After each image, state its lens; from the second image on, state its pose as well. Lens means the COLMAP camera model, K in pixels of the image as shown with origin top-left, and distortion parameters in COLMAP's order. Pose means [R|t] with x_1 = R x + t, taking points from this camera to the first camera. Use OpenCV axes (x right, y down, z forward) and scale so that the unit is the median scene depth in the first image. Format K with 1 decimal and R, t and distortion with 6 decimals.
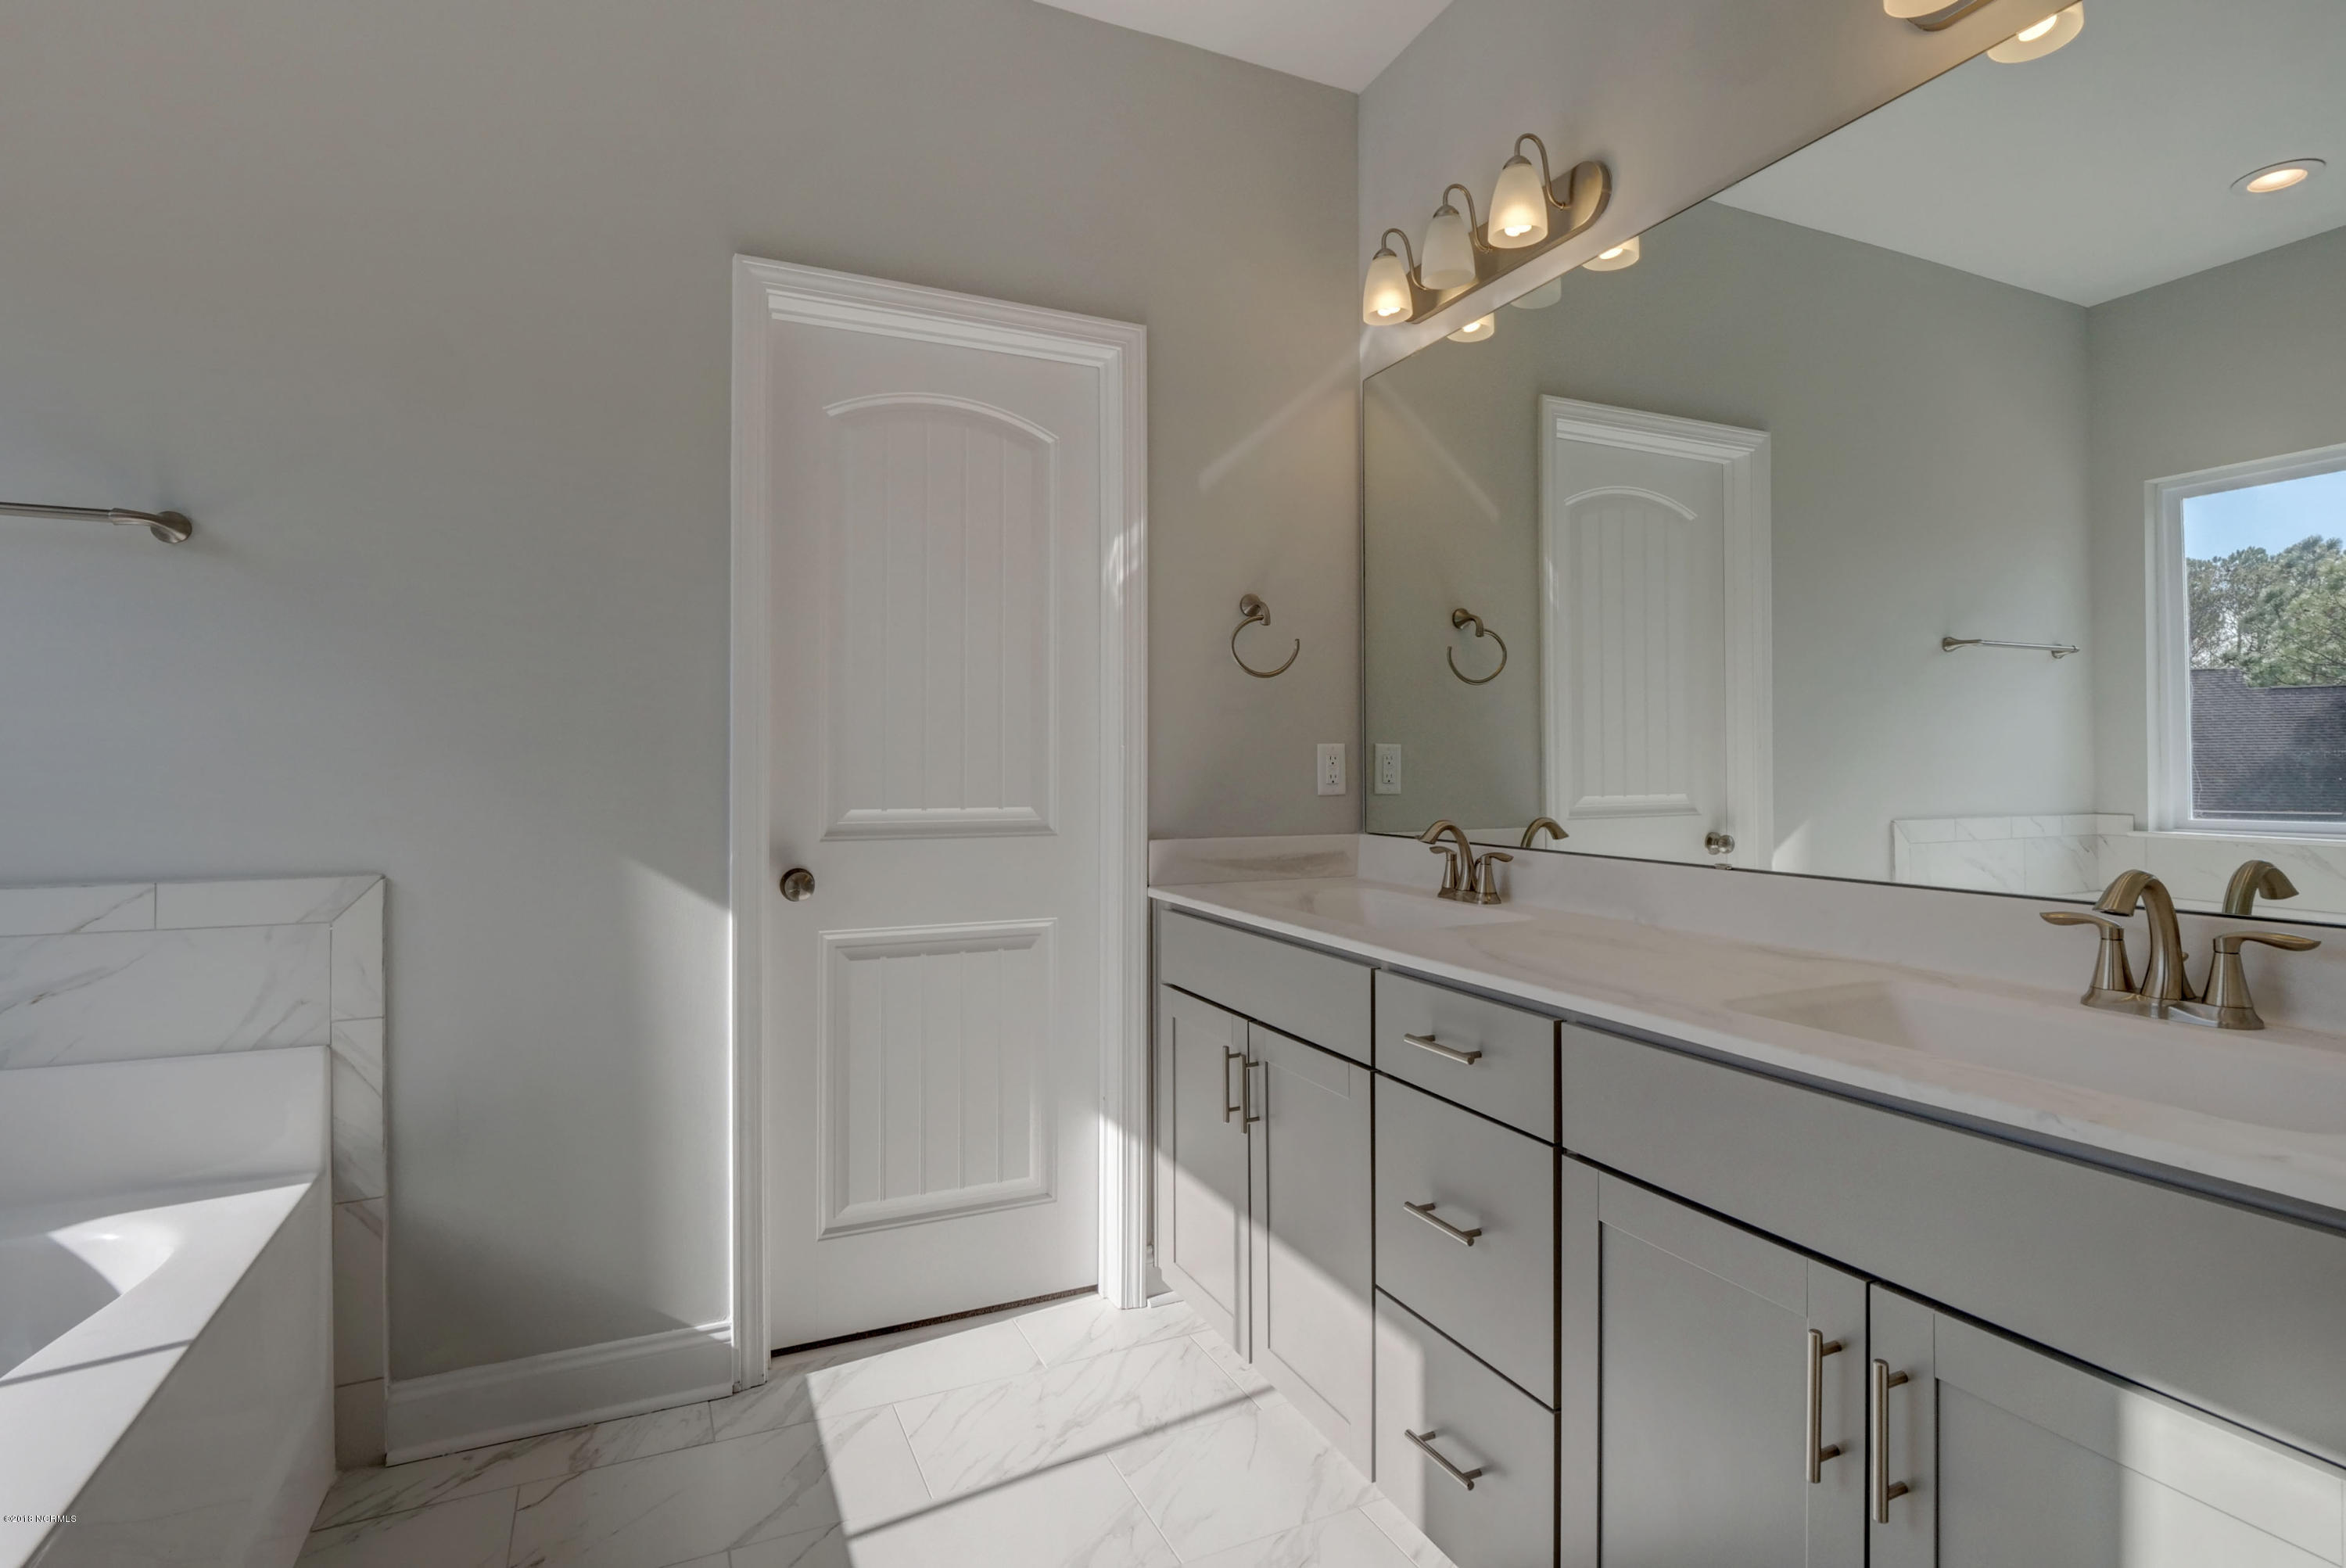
lens RADIAL K [[1163.4, 0, 1168.0], [0, 1163.4, 766.3], [0, 0, 1]] dist [-0.000270, -0.000060]
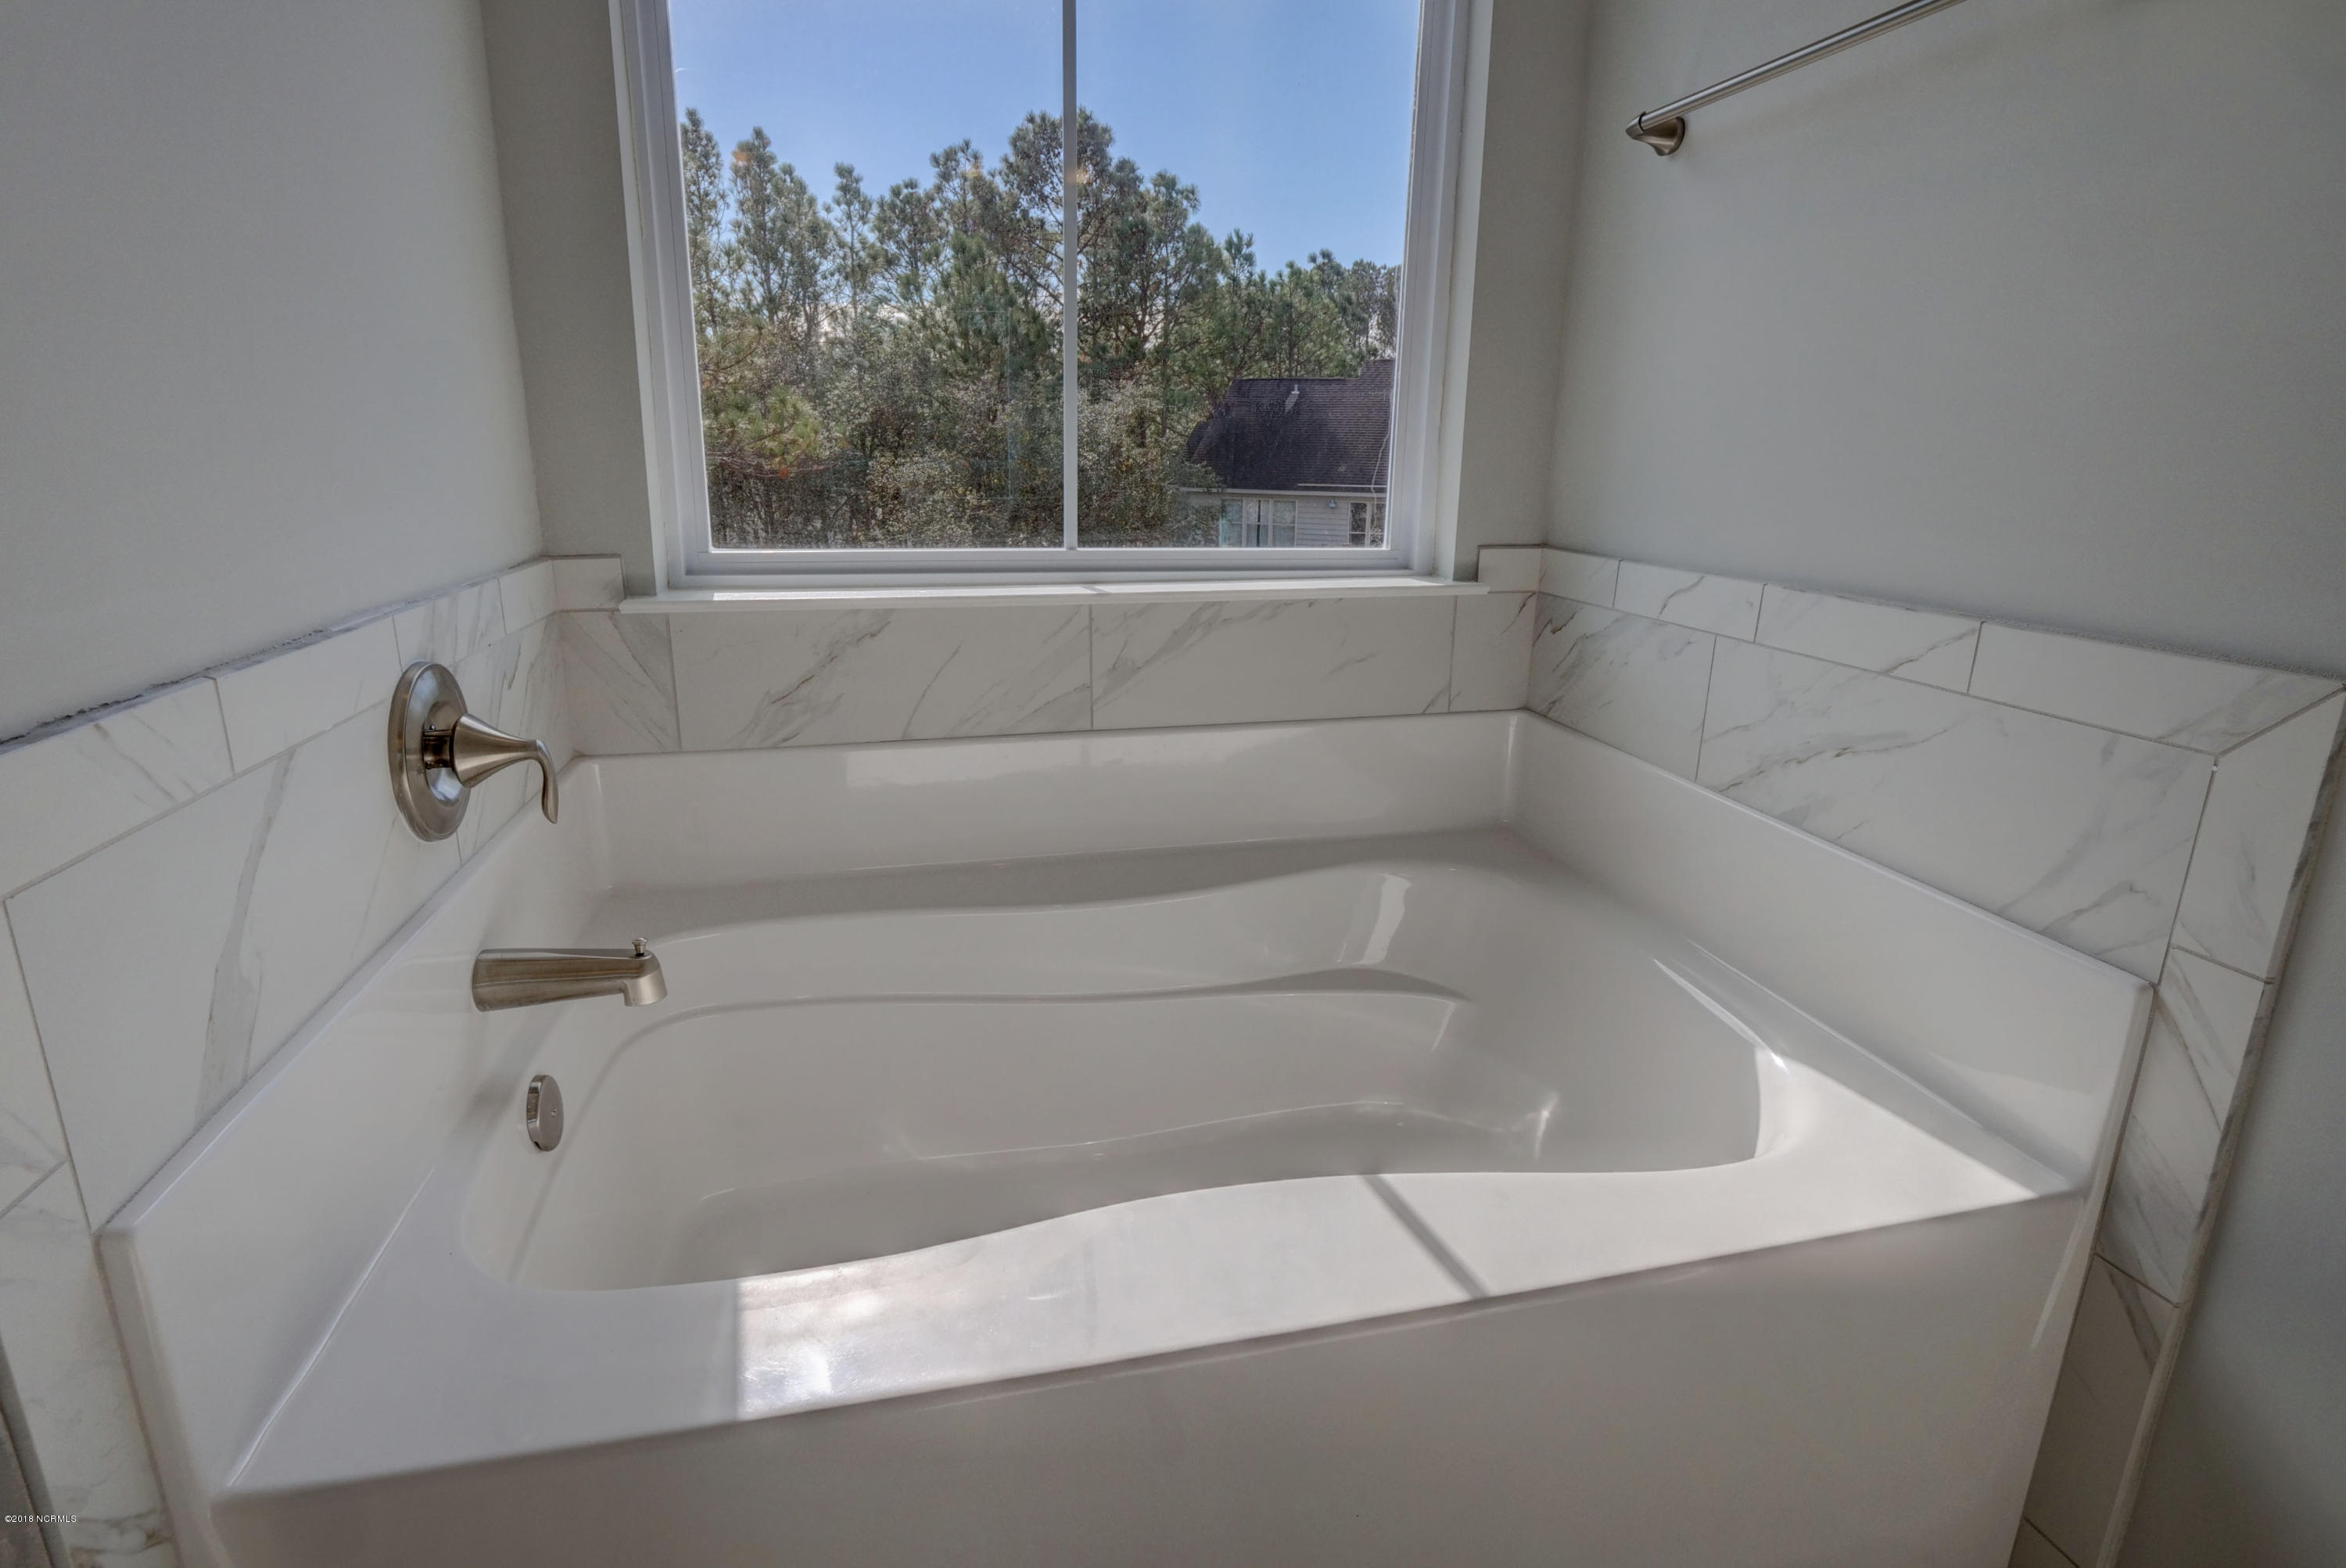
lens RADIAL K [[1163.4, 0, 1168.0], [0, 1163.4, 766.3], [0, 0, 1]] dist [-0.000270, -0.000060]
pose [[-0.203605, 0.267777, -0.941722, -0.174882], [-0.004826, 0.961584, 0.274468, 0.007542], [0.979041, 0.060428, -0.194491, 0.668577]]
